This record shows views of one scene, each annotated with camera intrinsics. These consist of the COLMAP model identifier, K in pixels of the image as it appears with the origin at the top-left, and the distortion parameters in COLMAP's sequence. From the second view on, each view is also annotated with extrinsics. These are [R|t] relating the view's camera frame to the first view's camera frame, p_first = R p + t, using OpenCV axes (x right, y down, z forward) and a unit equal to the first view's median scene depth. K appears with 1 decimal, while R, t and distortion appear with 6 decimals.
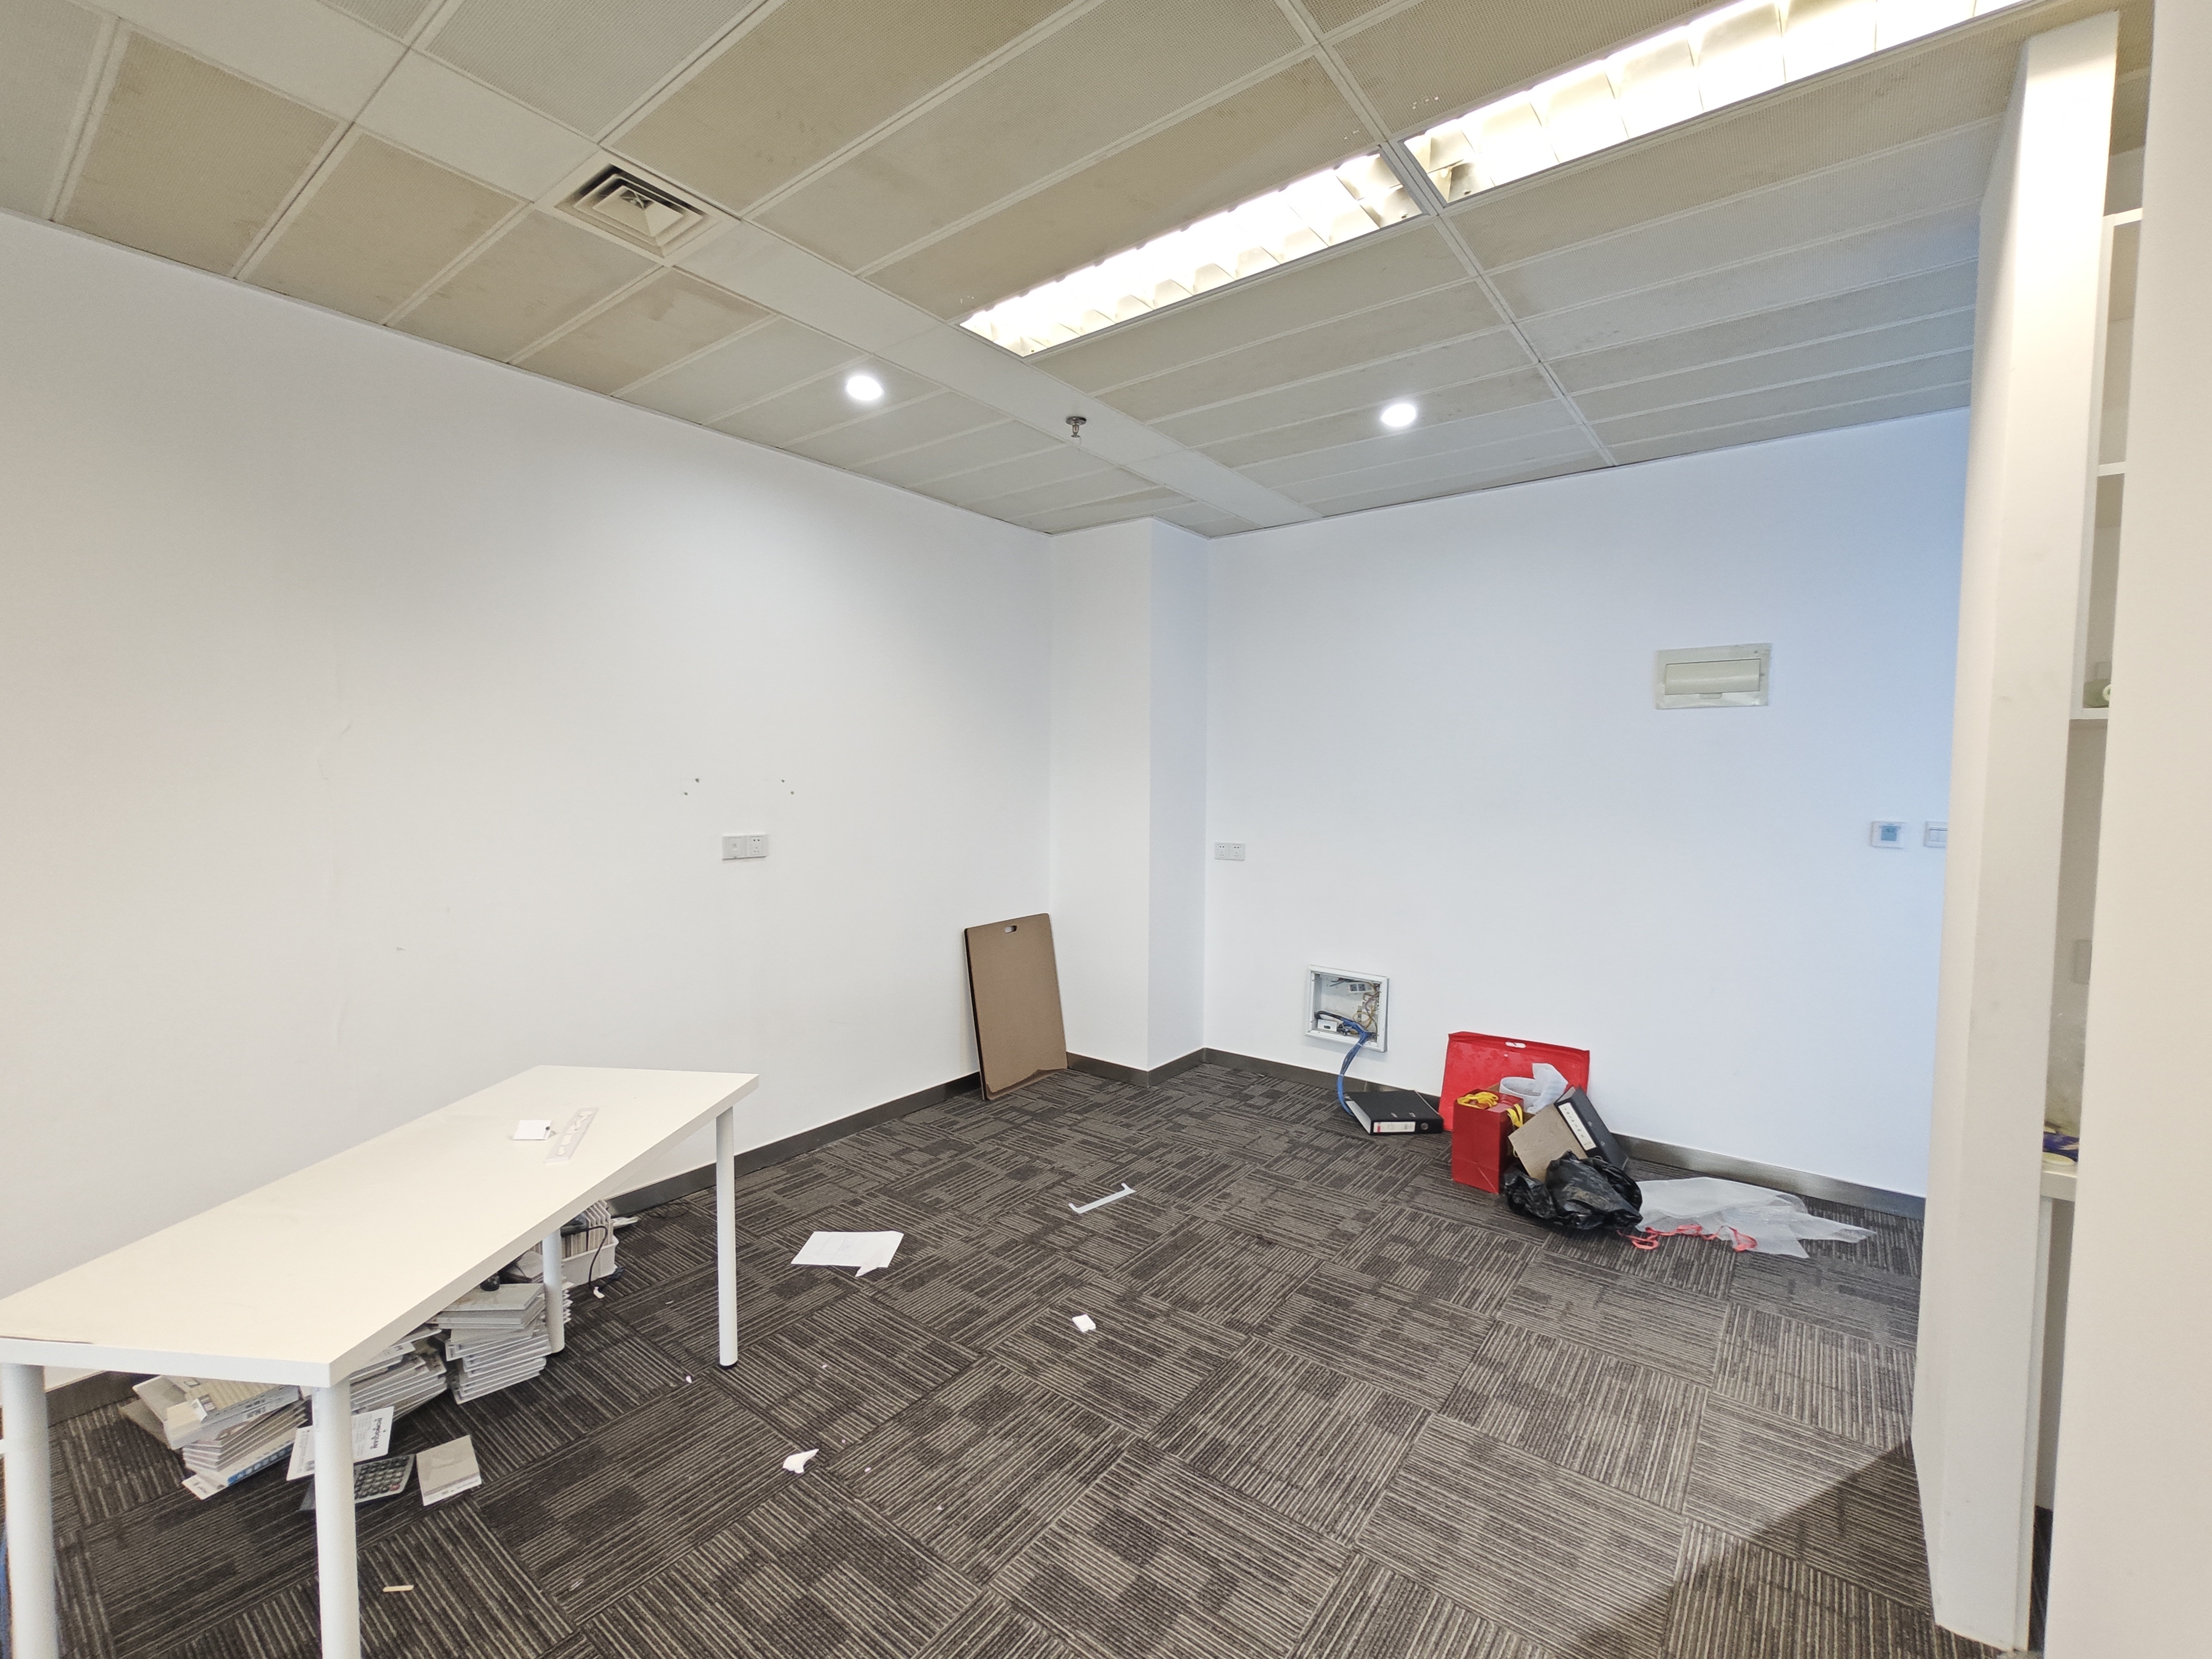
lens RADIAL K [[946.6, 0, 1106.0], [0, 946.6, 829.5], [0, 0, 1]] dist [0.015649, -0.000064]
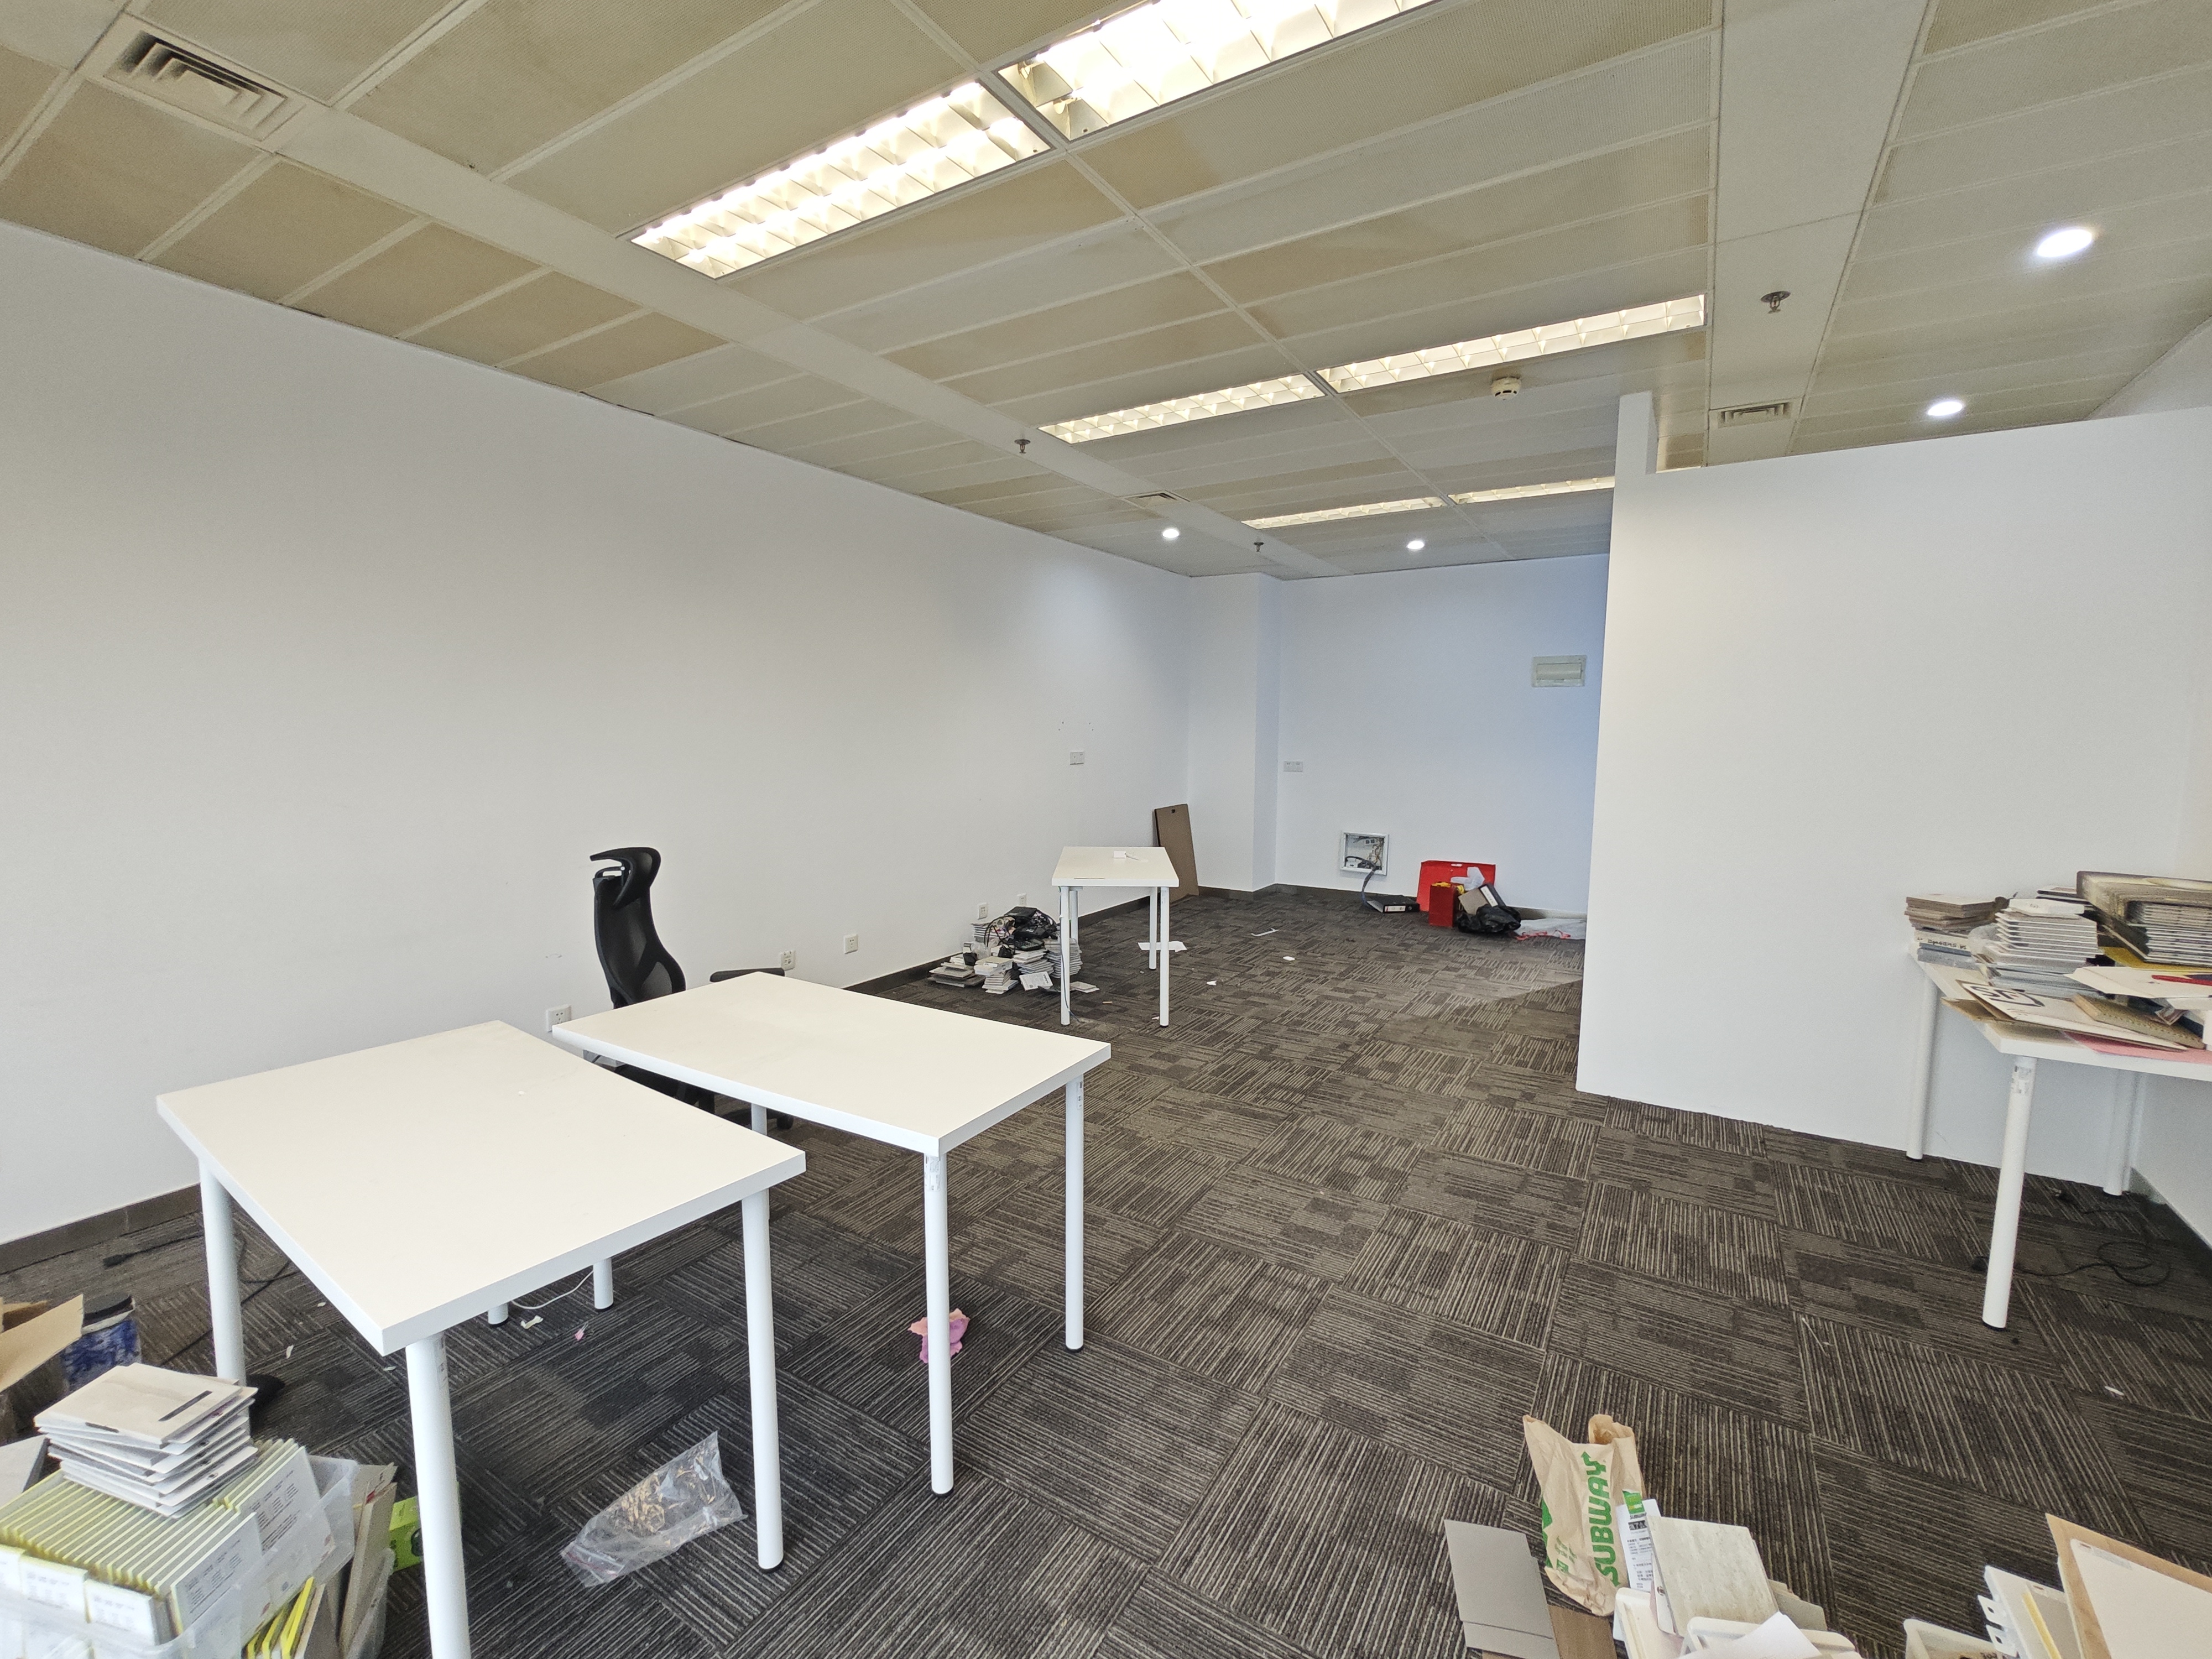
lens RADIAL K [[950.2, 0, 1106.0], [0, 950.2, 829.5], [0, 0, 1]] dist [-0.001338, -0.000010]
pose [[0.995399, -0.009689, 0.095329, -0.635548], [0.004344, 0.998415, 0.056114, 0.068287], [-0.095722, -0.055442, 0.993863, -1.151932]]
